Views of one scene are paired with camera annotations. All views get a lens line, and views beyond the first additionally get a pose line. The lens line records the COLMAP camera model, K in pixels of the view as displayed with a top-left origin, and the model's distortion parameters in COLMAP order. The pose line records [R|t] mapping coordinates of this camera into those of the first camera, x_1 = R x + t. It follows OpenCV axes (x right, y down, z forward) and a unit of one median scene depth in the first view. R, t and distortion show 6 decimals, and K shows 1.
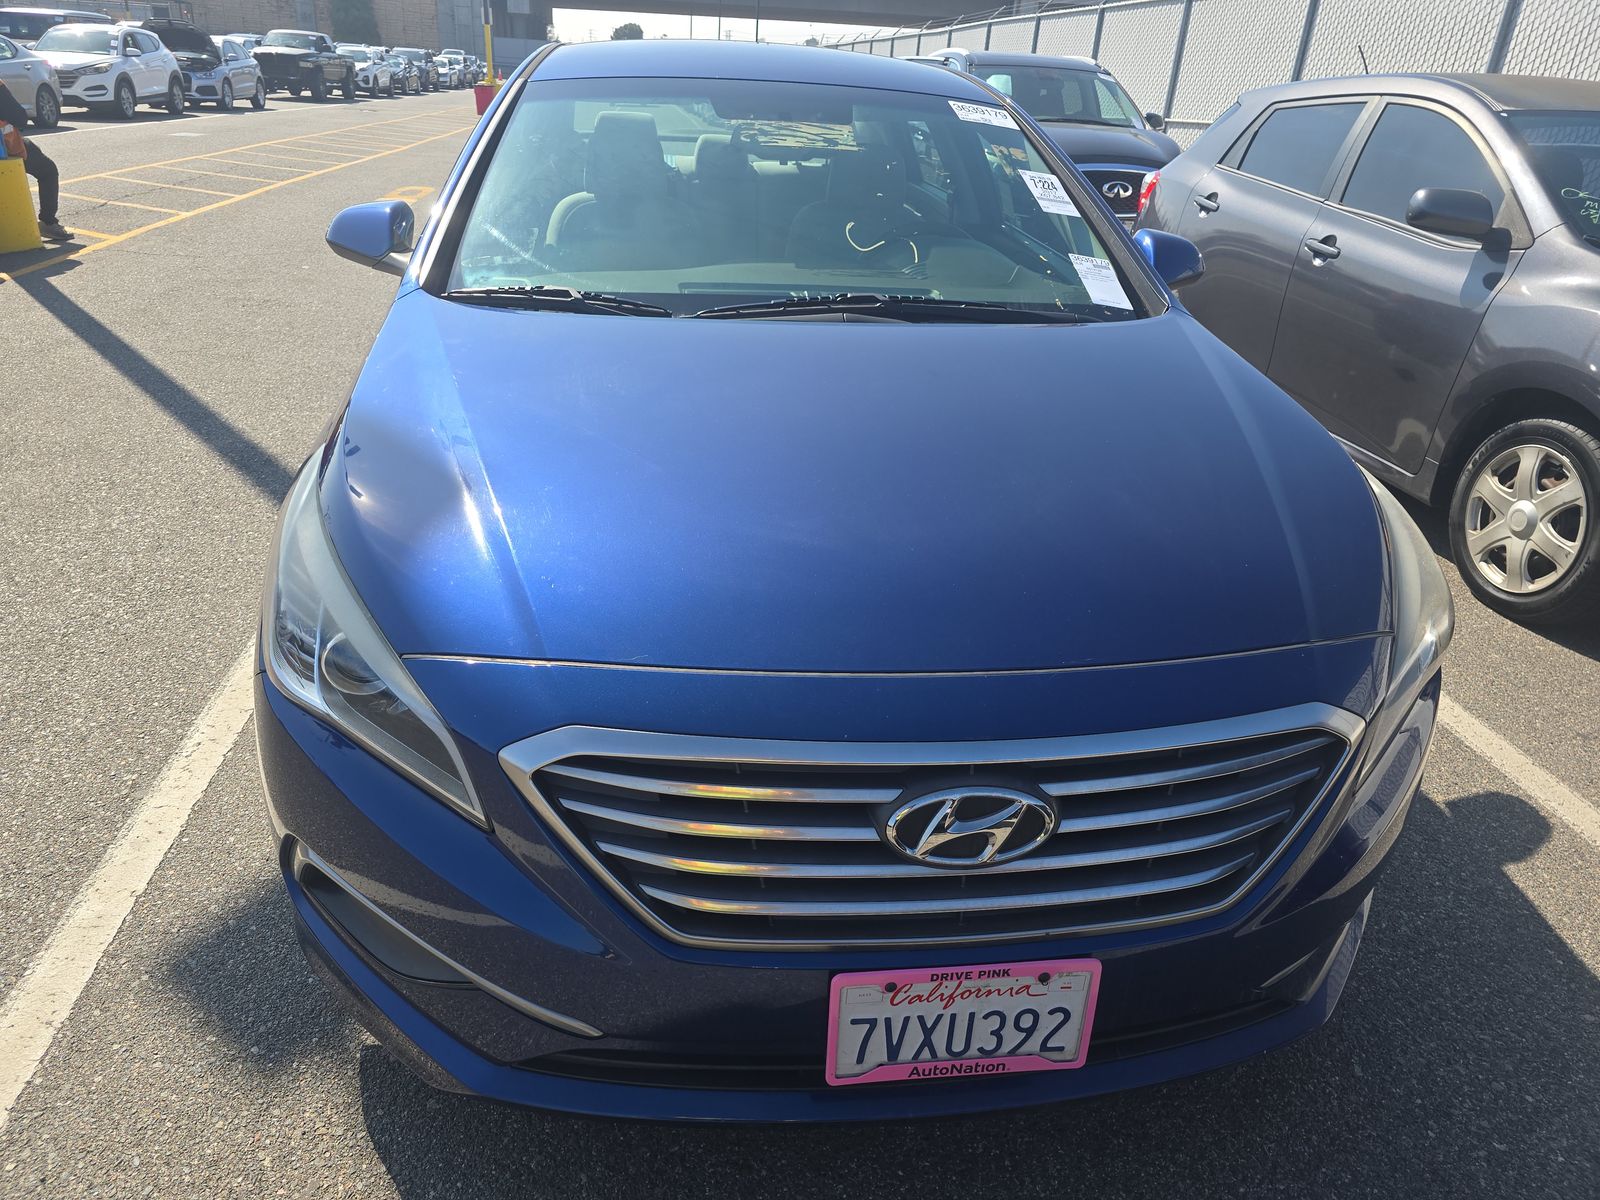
lens RADIAL K [[1089.5, 0, 800.0], [0, 1089.5, 600.0], [0, 0, 1]] dist [0.030821, -0.047230]
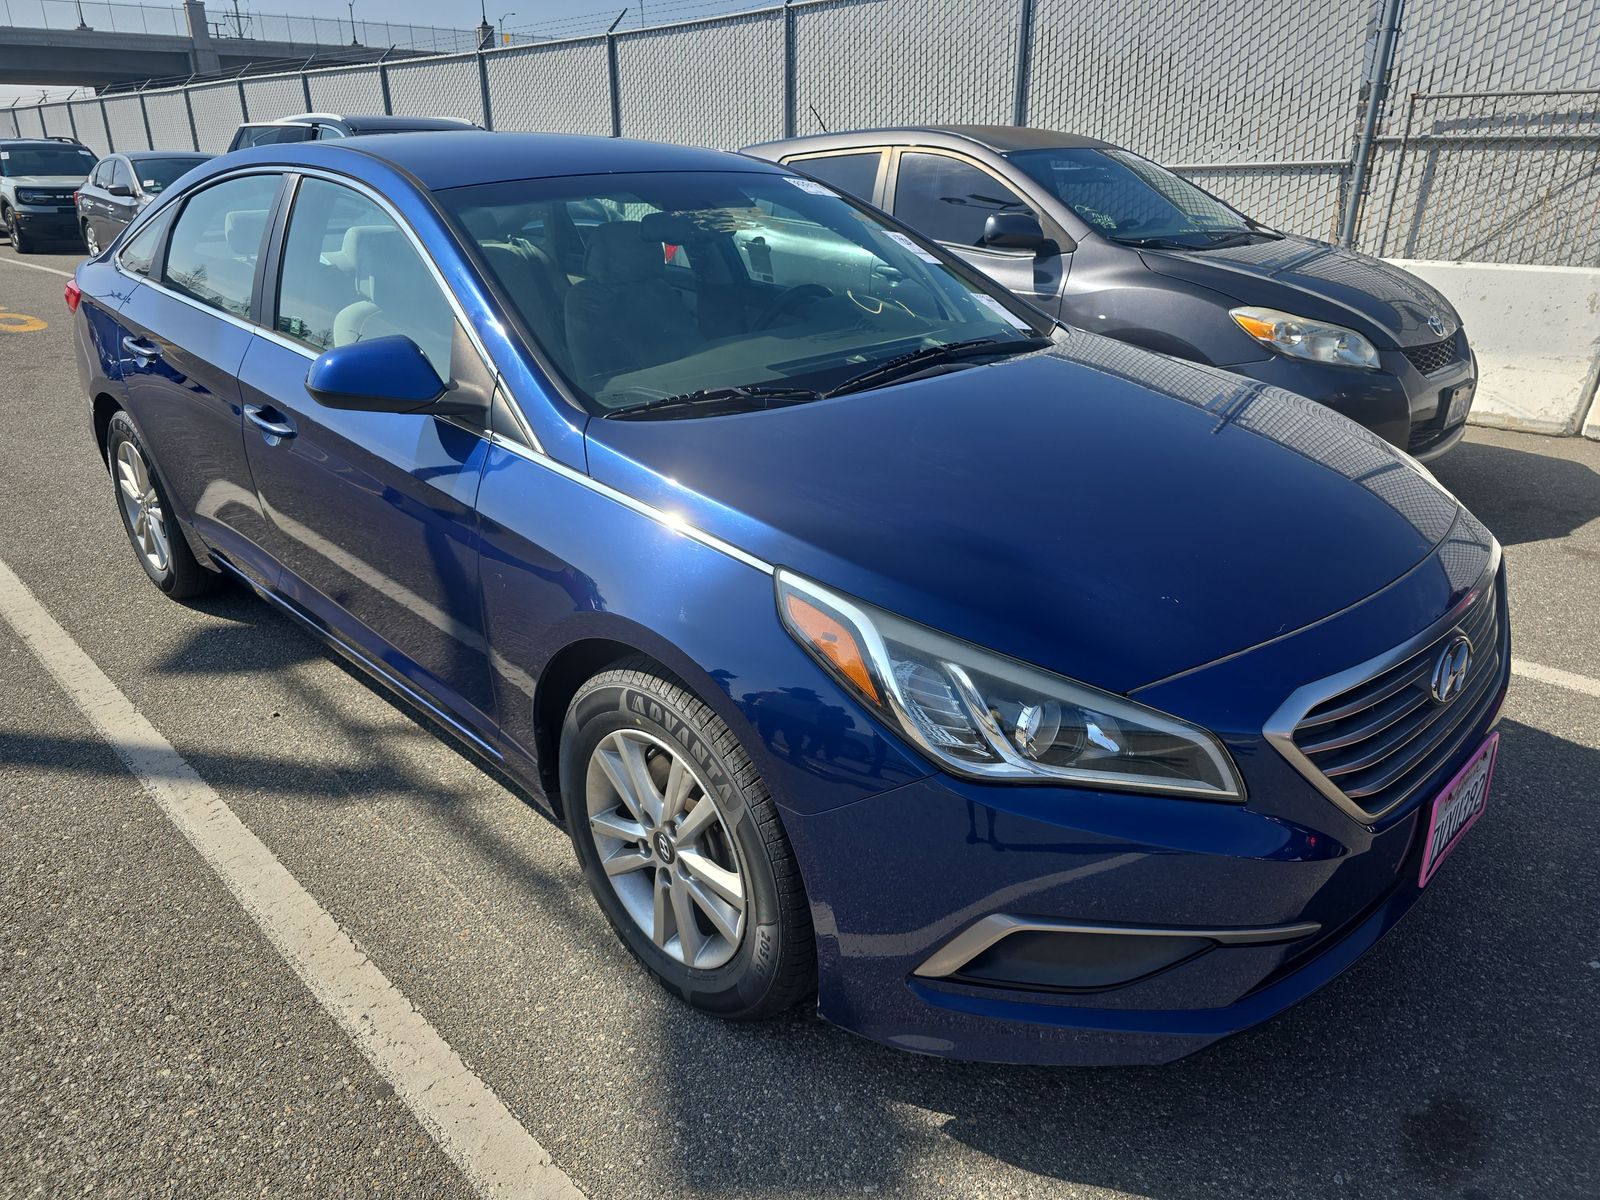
lens RADIAL K [[1089.5, 0, 800.0], [0, 1089.5, 600.0], [0, 0, 1]] dist [0.030821, -0.047230]
pose [[0.791470, -0.279282, 0.543670, -0.461221], [0.297985, 0.952943, 0.055720, -0.079432], [-0.533648, 0.117905, 0.837448, 0.076765]]
